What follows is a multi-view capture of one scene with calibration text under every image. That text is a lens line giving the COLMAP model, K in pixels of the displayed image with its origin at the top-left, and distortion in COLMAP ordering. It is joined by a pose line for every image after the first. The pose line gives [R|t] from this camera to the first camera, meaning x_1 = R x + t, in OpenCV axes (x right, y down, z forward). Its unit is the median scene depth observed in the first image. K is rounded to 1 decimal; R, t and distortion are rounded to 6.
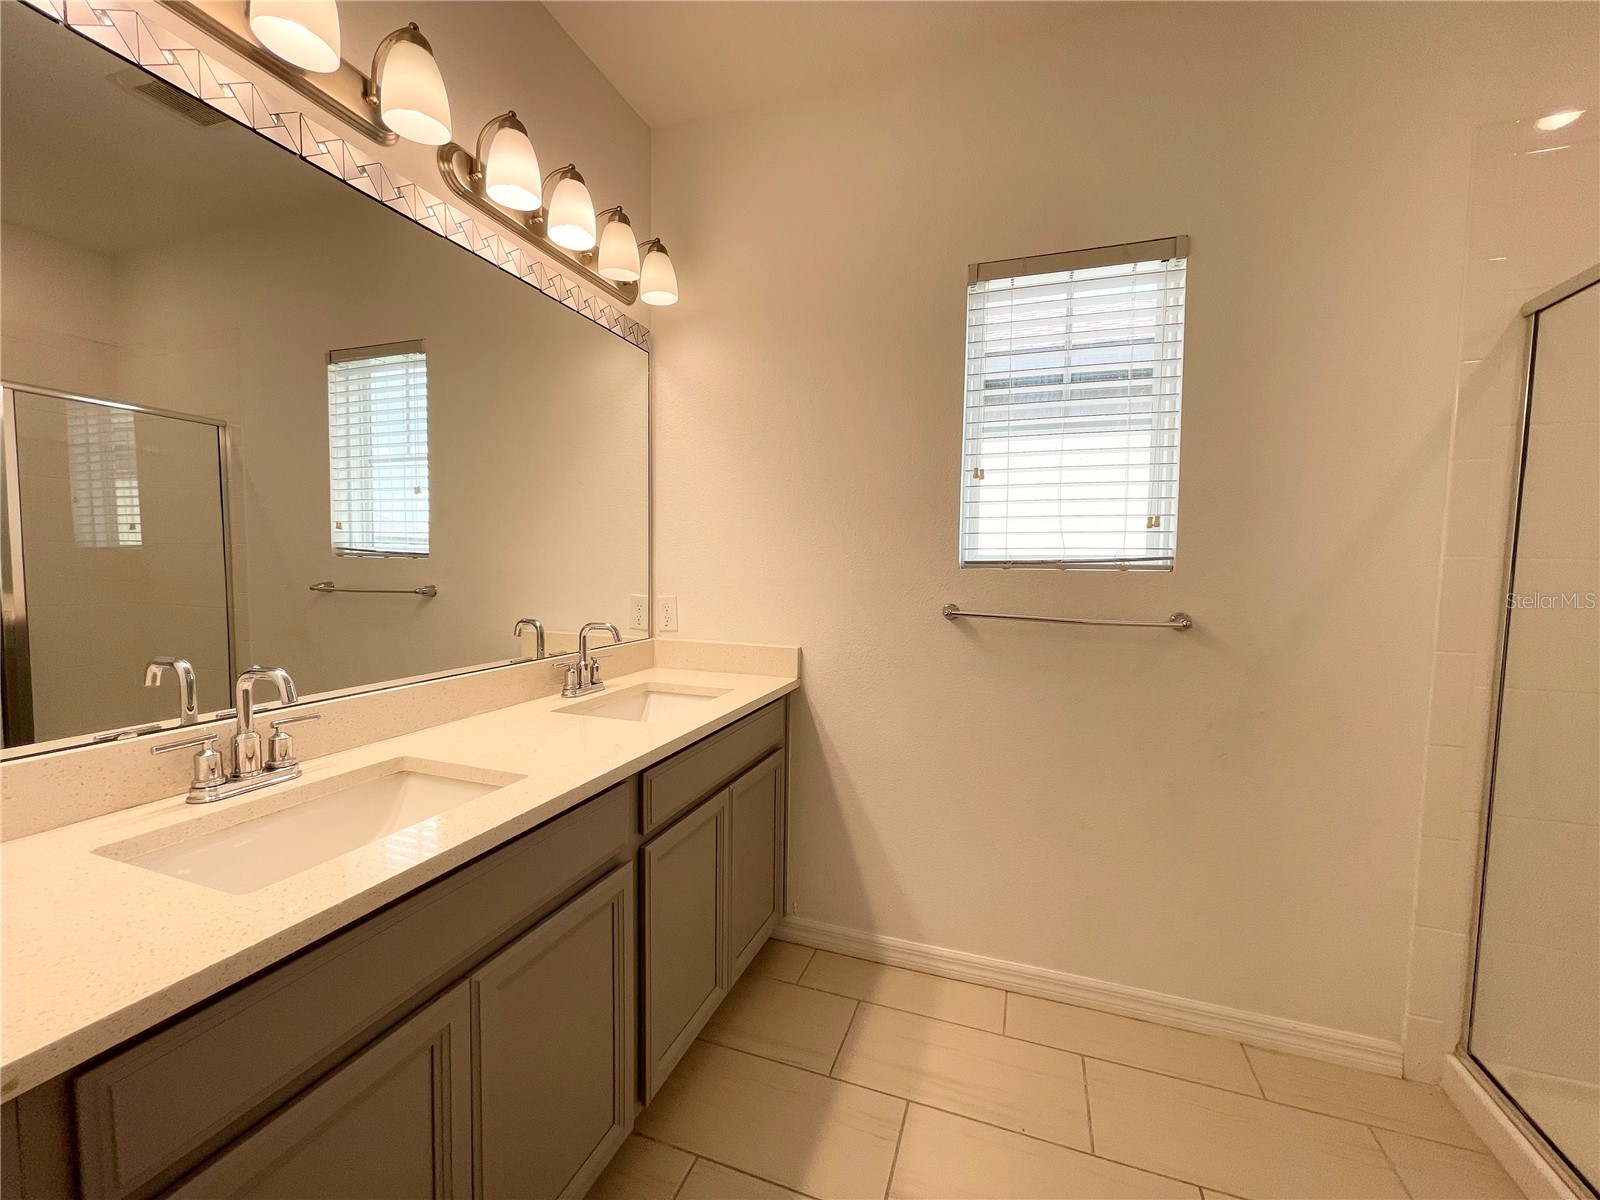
lens RADIAL K [[643.0, 0, 799.8], [0, 643.0, 607.5], [0, 0, 1]] dist [-0.002792, 0.000504]
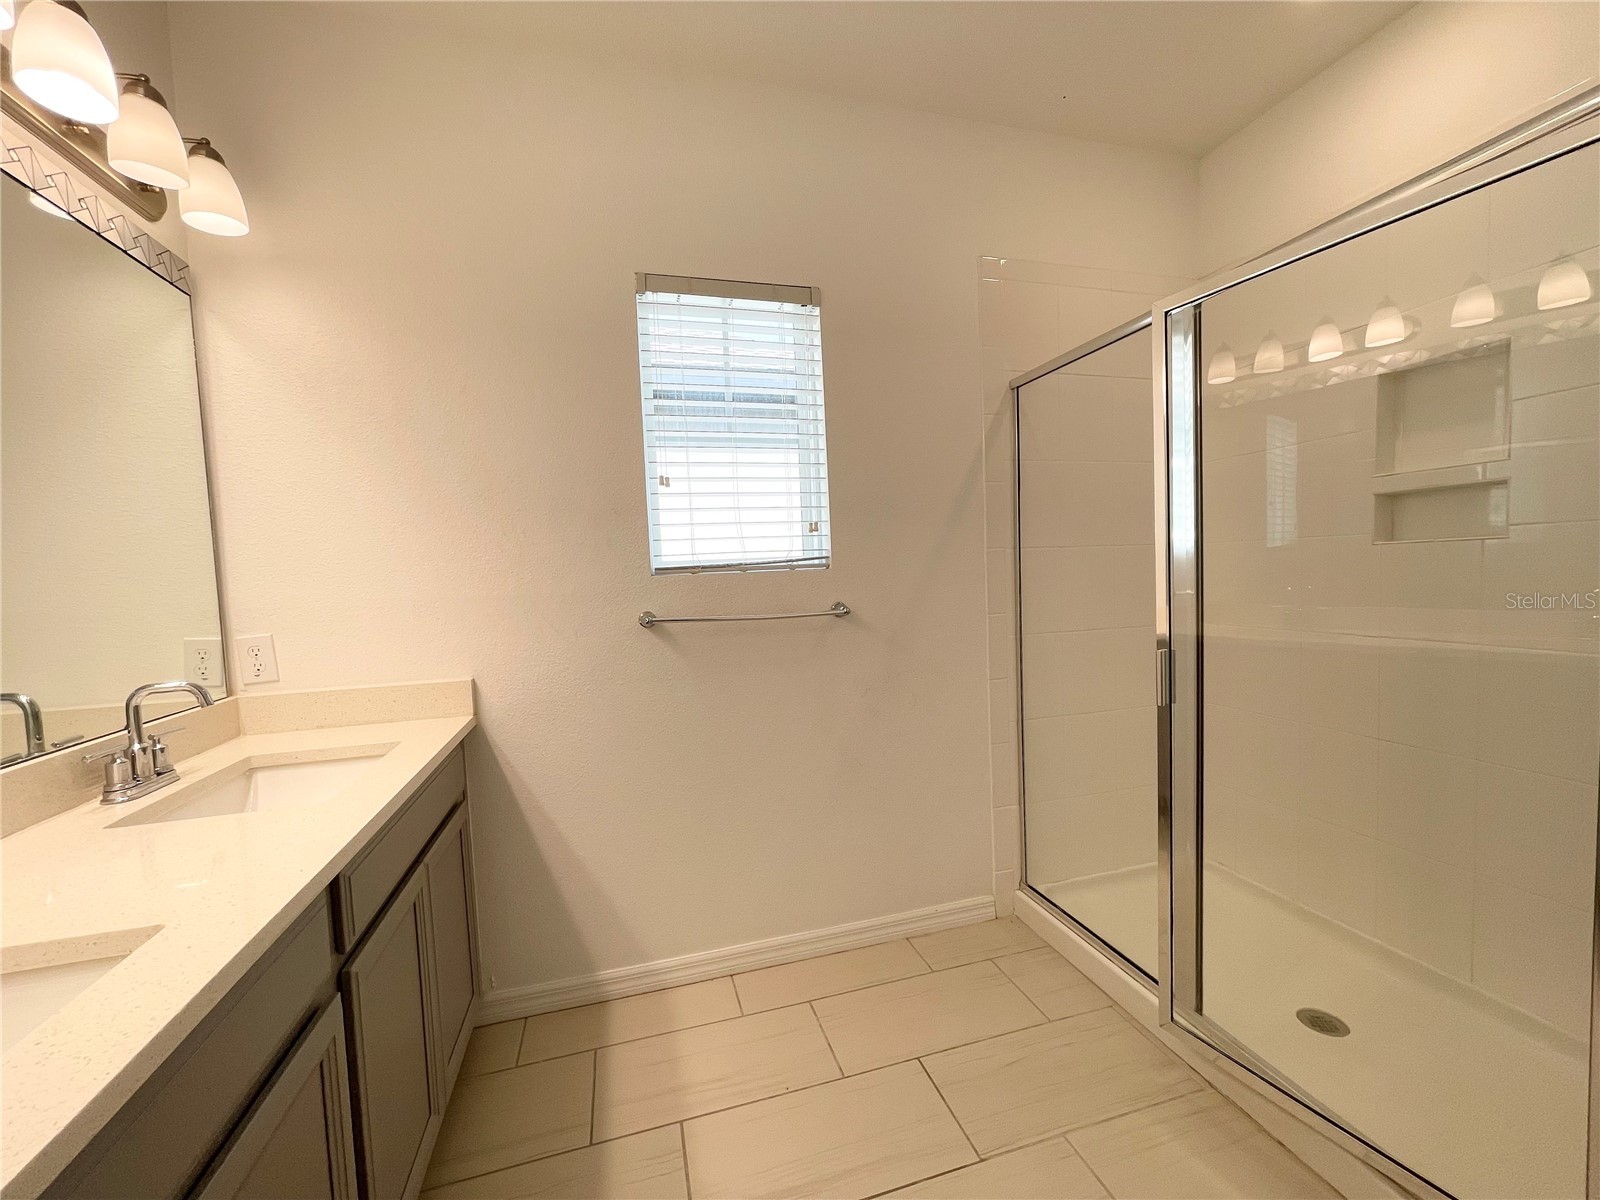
lens RADIAL K [[642.7, 0, 799.1], [0, 642.7, 608.6], [0, 0, 1]] dist [0.001294, 0.000504]
pose [[0.813823, -0.081095, 0.575426, -0.148032], [0.088708, 0.995946, 0.014900, -0.004297], [-0.574302, 0.038918, 0.817718, 0.055498]]
